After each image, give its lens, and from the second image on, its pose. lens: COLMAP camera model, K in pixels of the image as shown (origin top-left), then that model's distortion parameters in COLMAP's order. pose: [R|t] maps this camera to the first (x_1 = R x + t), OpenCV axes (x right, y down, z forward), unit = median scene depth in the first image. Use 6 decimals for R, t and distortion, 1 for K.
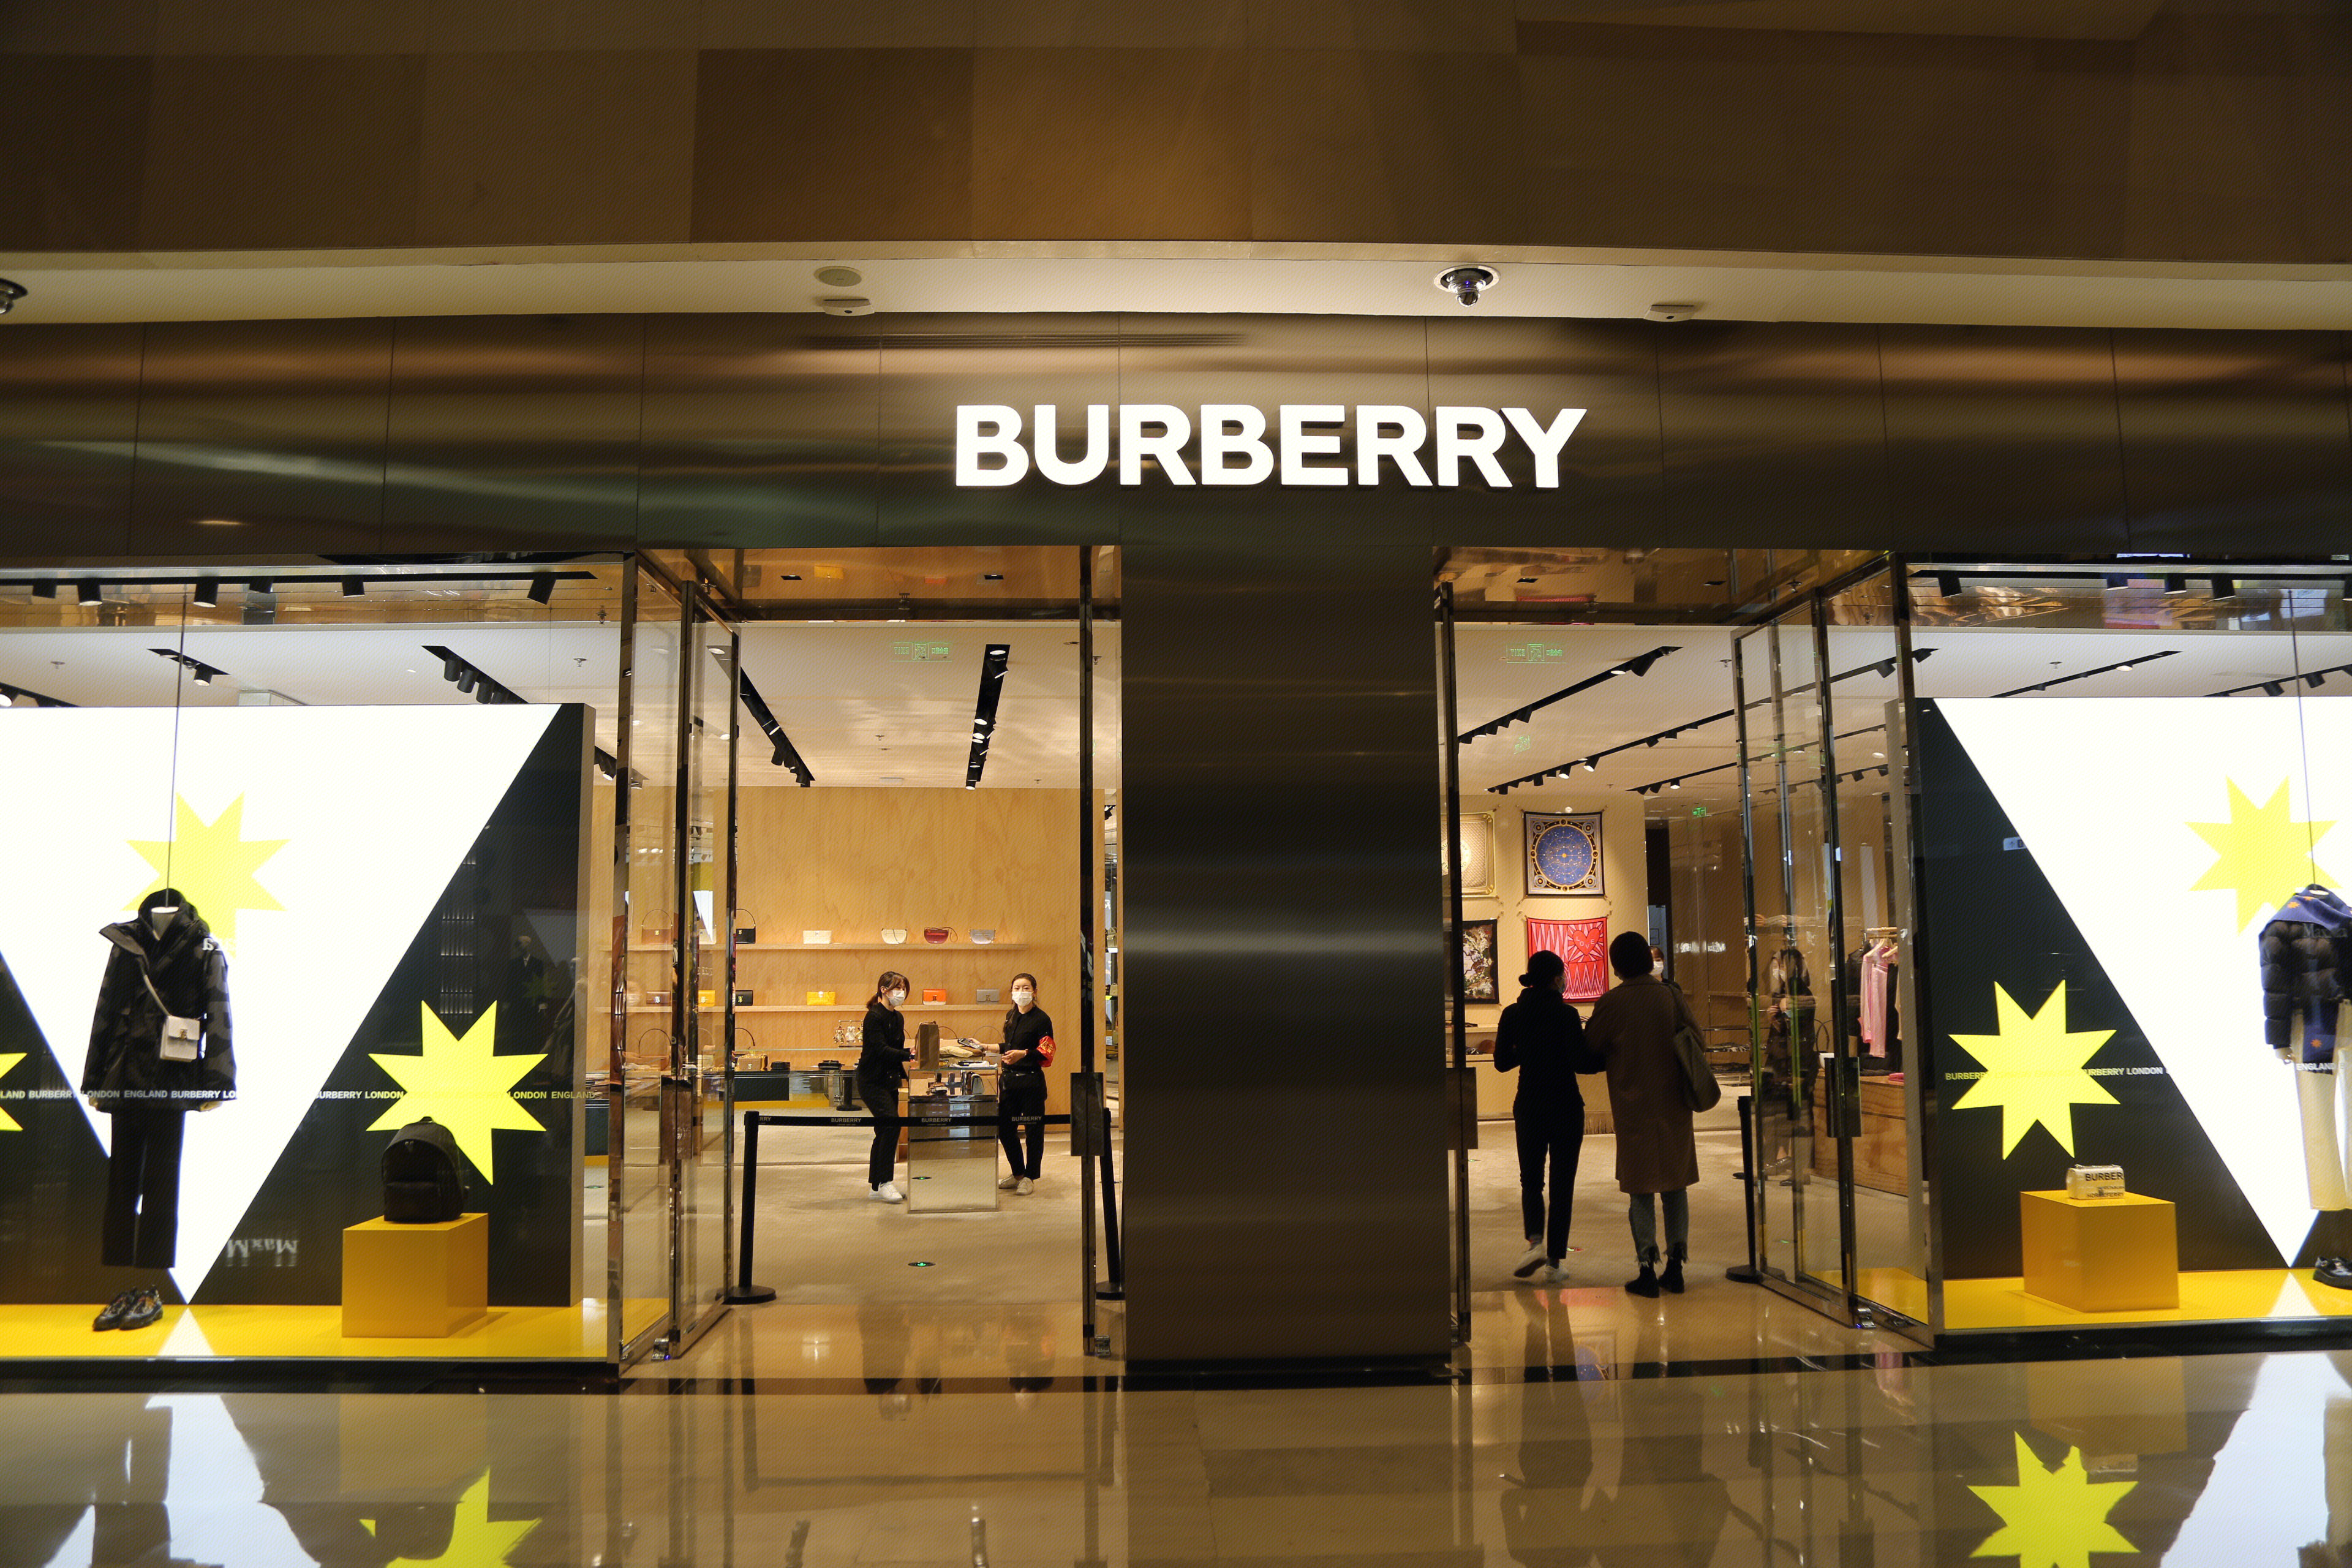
lens RADIAL K [[1738.4, 0, 1176.0], [0, 1738.4, 784.0], [0, 0, 1]] dist [-0.058082, 0.008983]
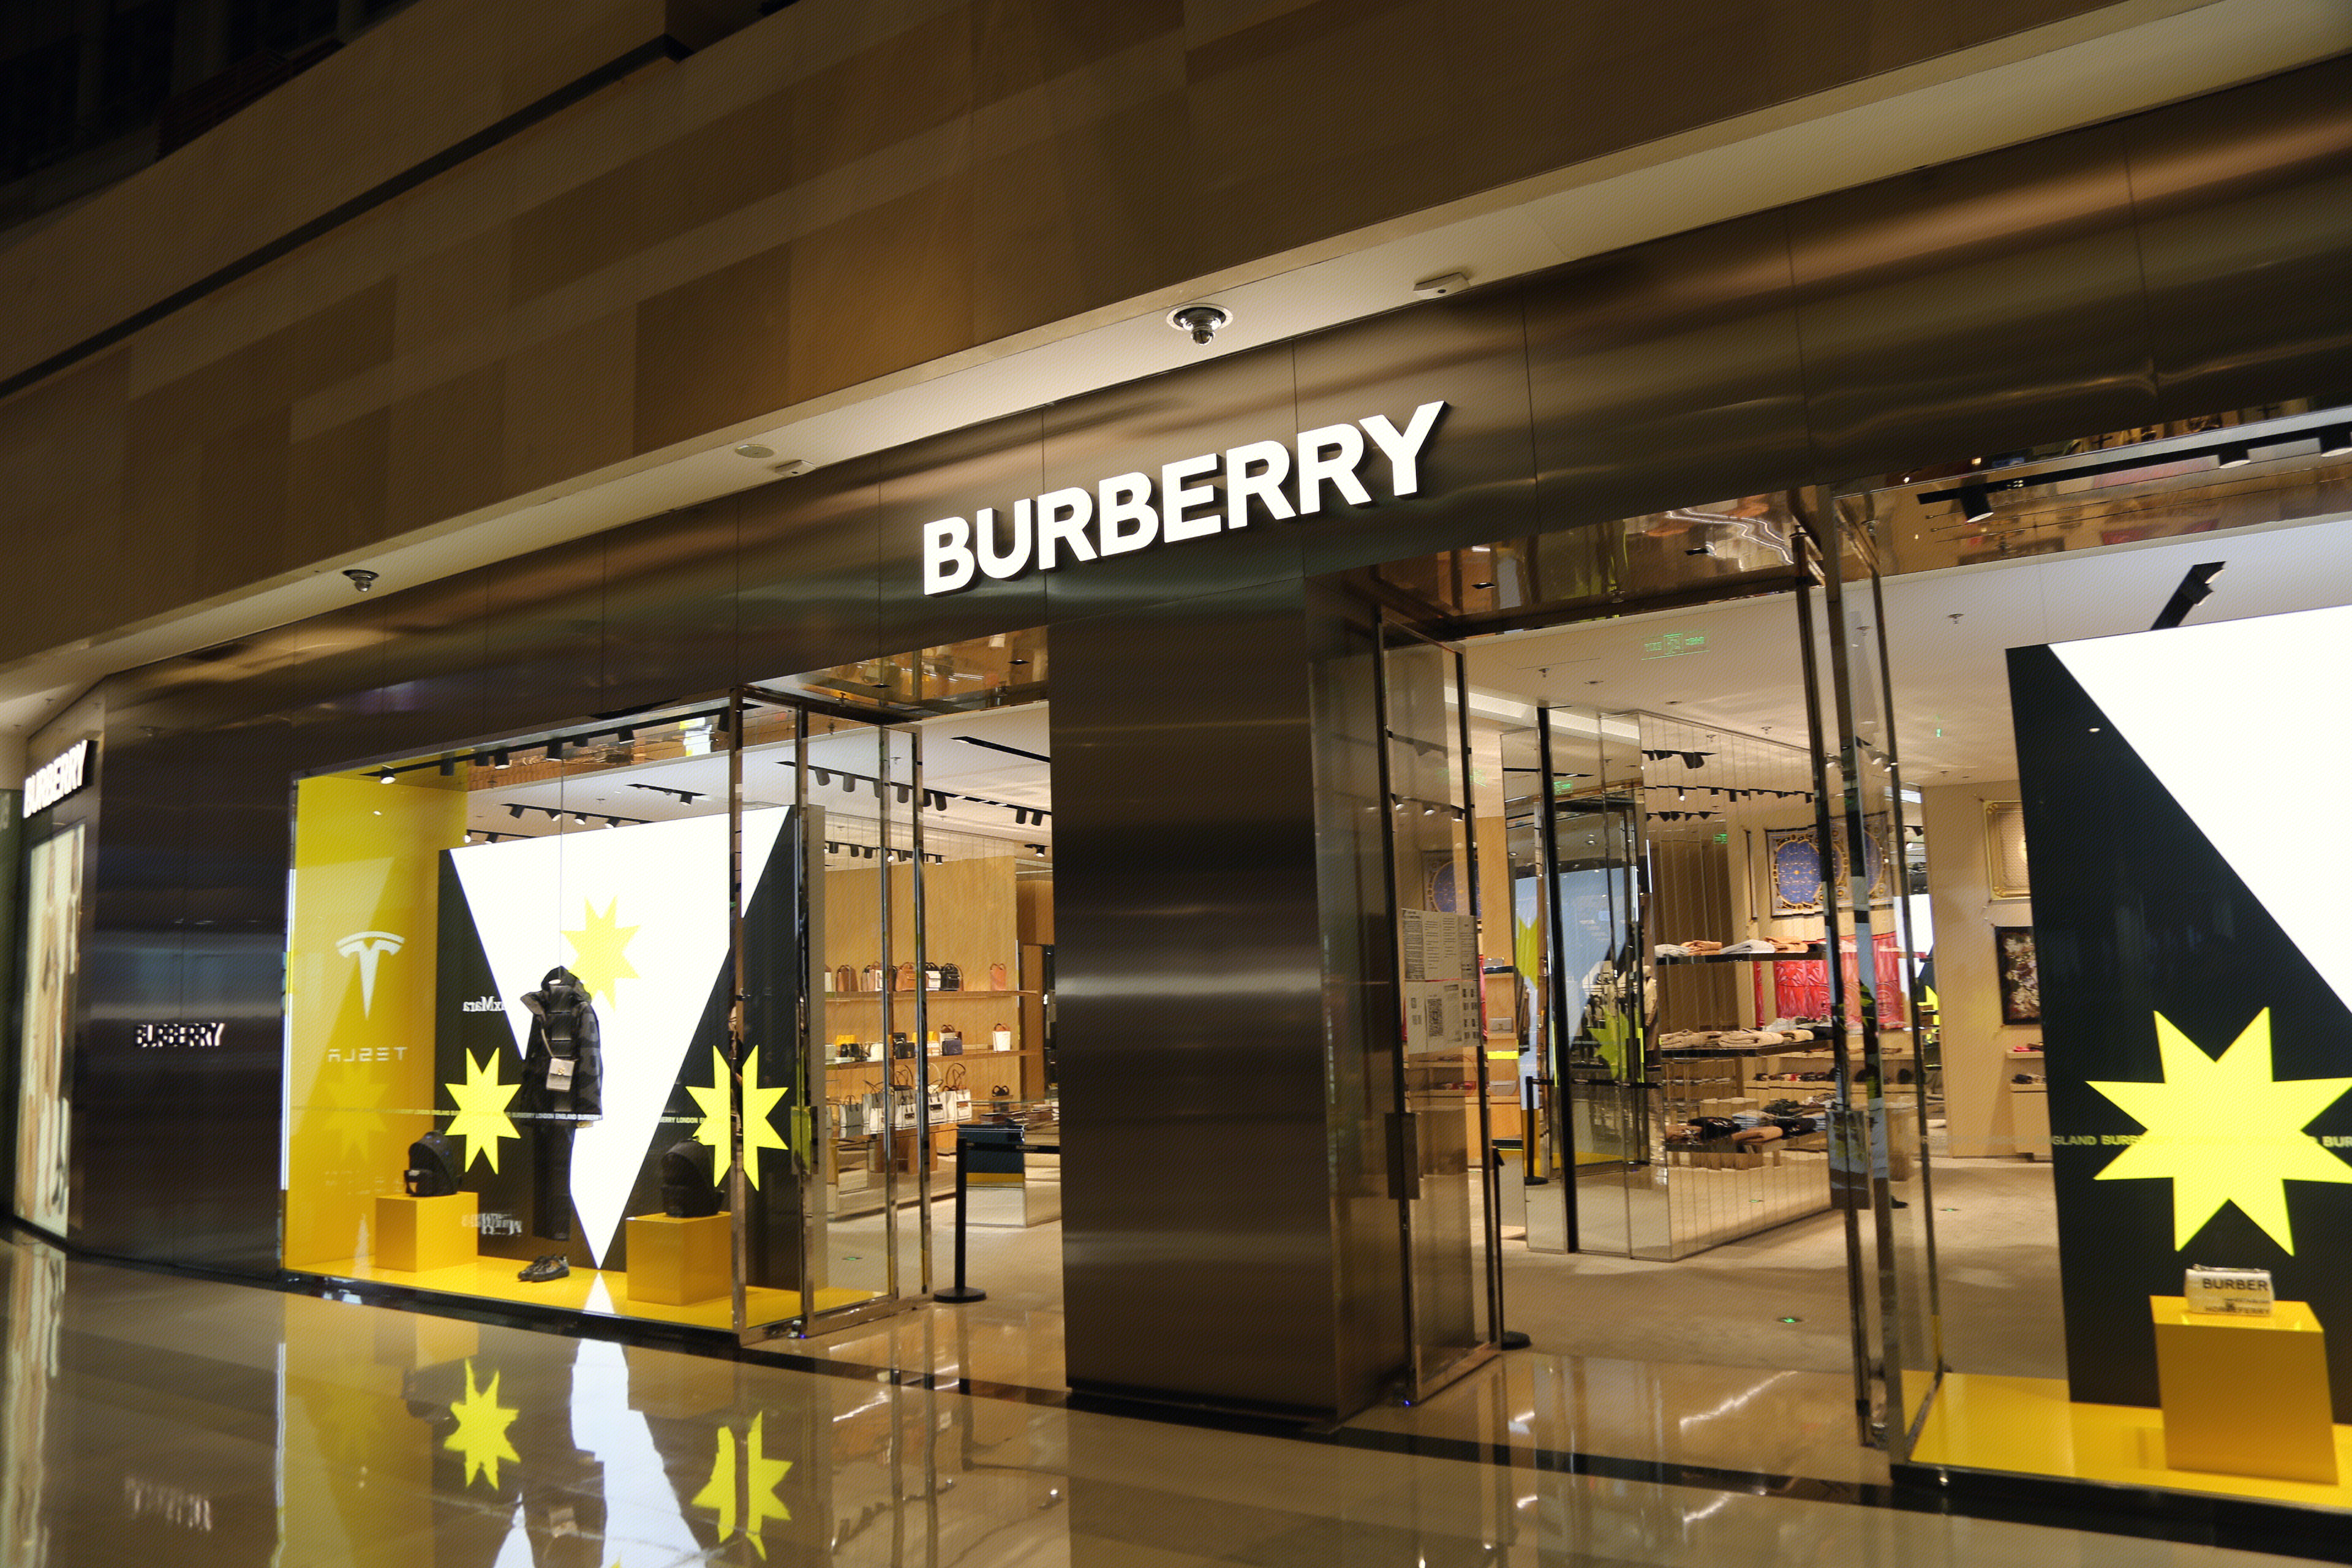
lens RADIAL K [[1707.3, 0, 1176.0], [0, 1707.3, 784.0], [0, 0, 1]] dist [-0.081651, 0.038494]
pose [[0.803875, -0.091447, -0.587726, 0.642933], [0.086870, 0.995566, -0.036087, 0.006304], [0.588420, -0.022046, 0.808255, 0.185087]]
